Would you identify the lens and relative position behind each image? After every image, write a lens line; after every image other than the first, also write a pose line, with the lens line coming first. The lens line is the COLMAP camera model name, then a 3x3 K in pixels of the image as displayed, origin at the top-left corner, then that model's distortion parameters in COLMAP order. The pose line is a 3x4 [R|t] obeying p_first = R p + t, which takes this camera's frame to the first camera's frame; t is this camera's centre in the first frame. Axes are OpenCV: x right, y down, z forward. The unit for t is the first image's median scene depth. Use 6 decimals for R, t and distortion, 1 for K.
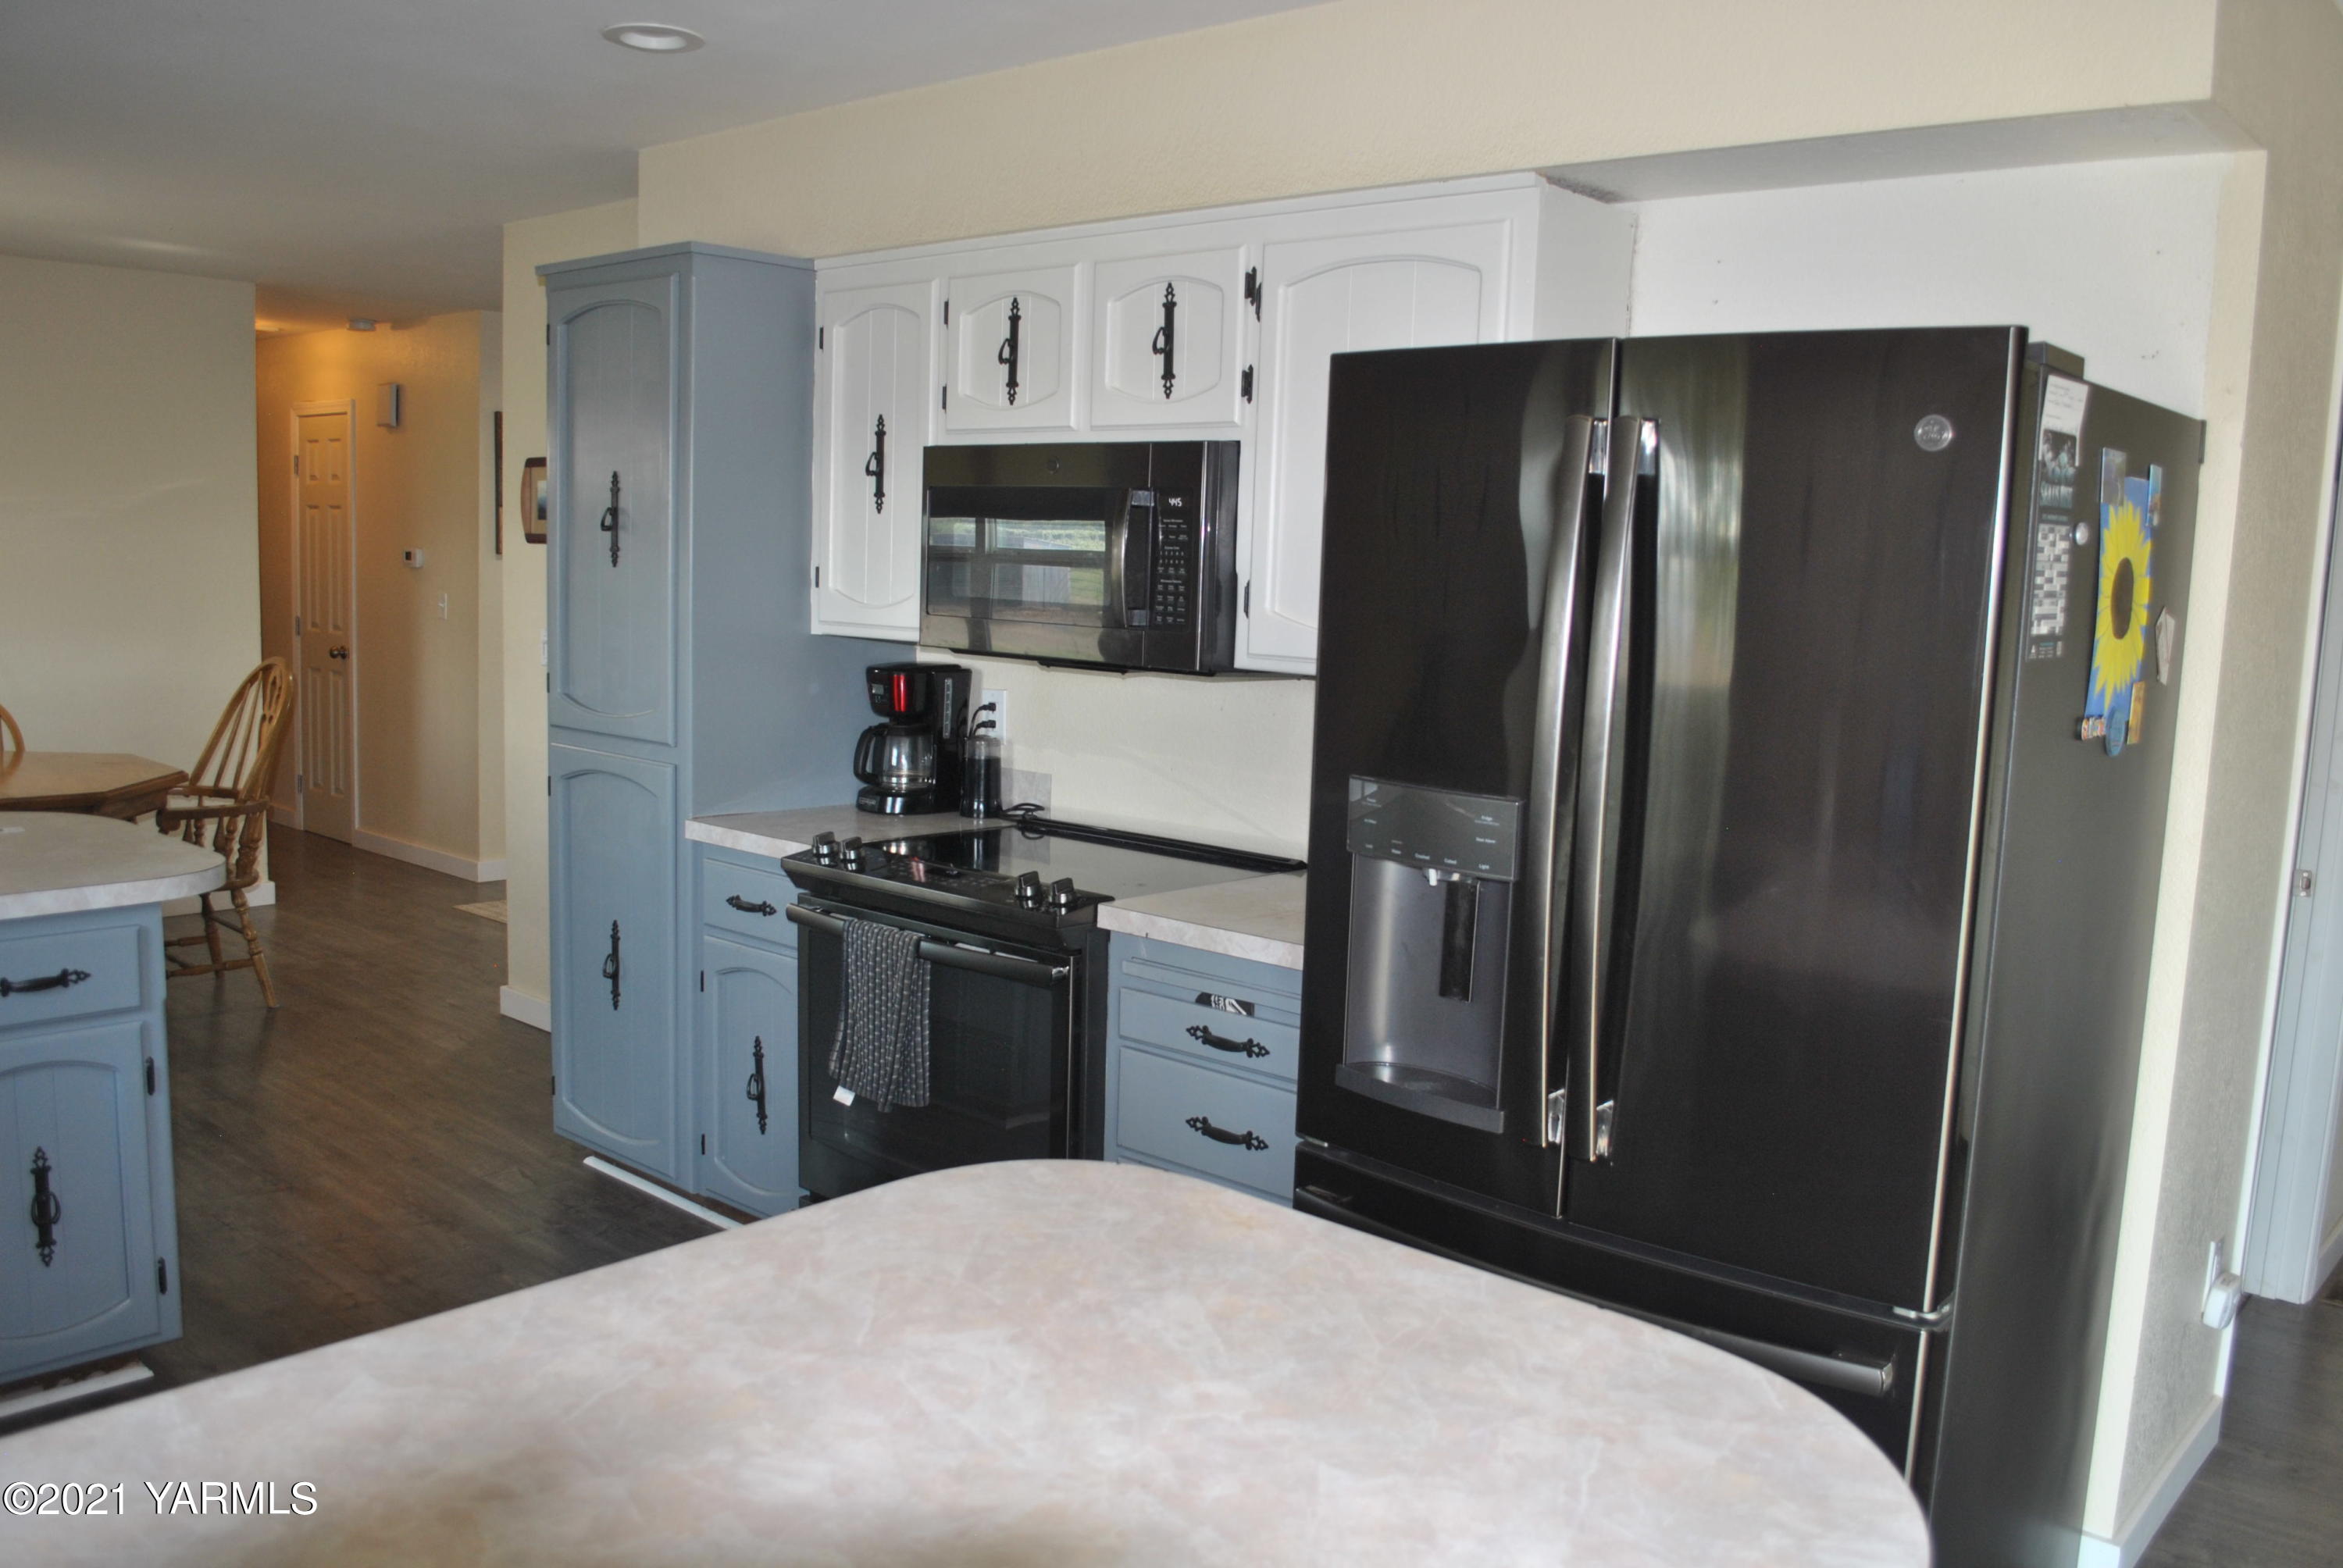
lens RADIAL K [[1867.6, 0, 1163.8], [0, 1867.6, 794.6], [0, 0, 1]] dist [-0.087841, 0.023120]
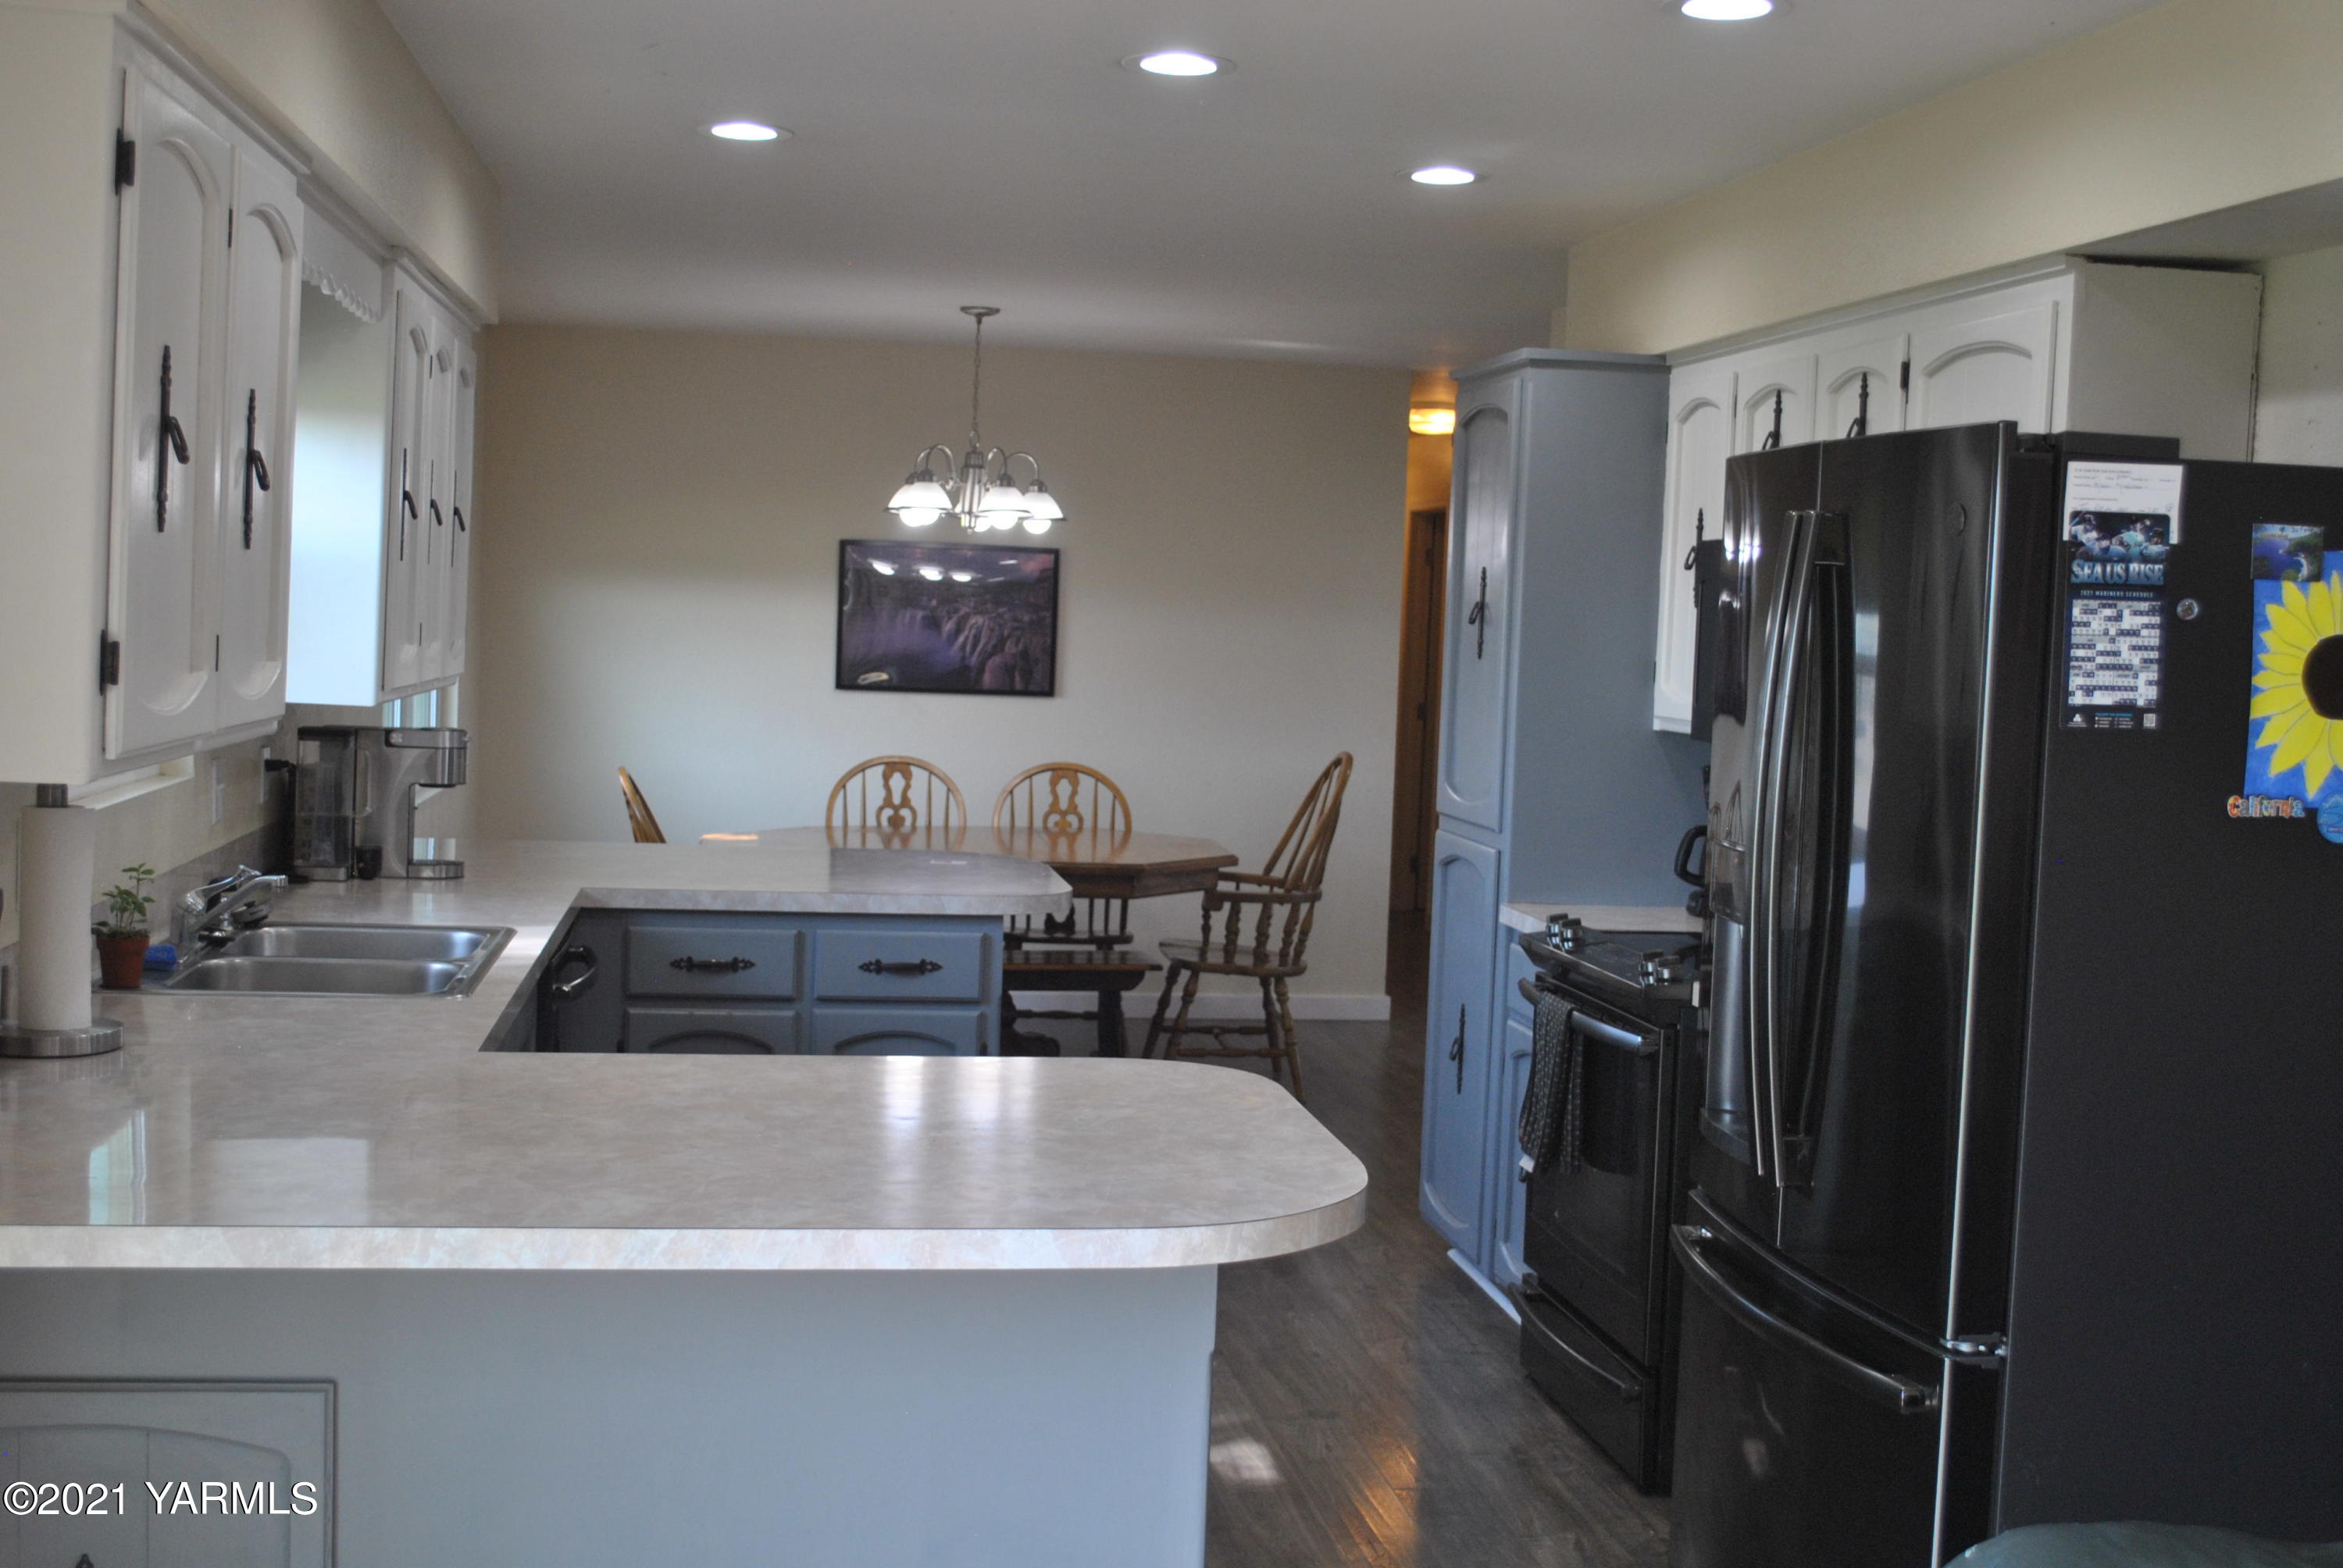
lens RADIAL K [[2624.7, 0, 1171.9], [0, 2624.7, 797.6], [0, 0, 1]] dist [0.012539, 0.000000]
pose [[0.778748, 0.042932, -0.625866, 0.560540], [-0.095506, 0.994140, -0.050641, 0.051042], [0.620024, 0.099210, 0.778285, -0.273669]]
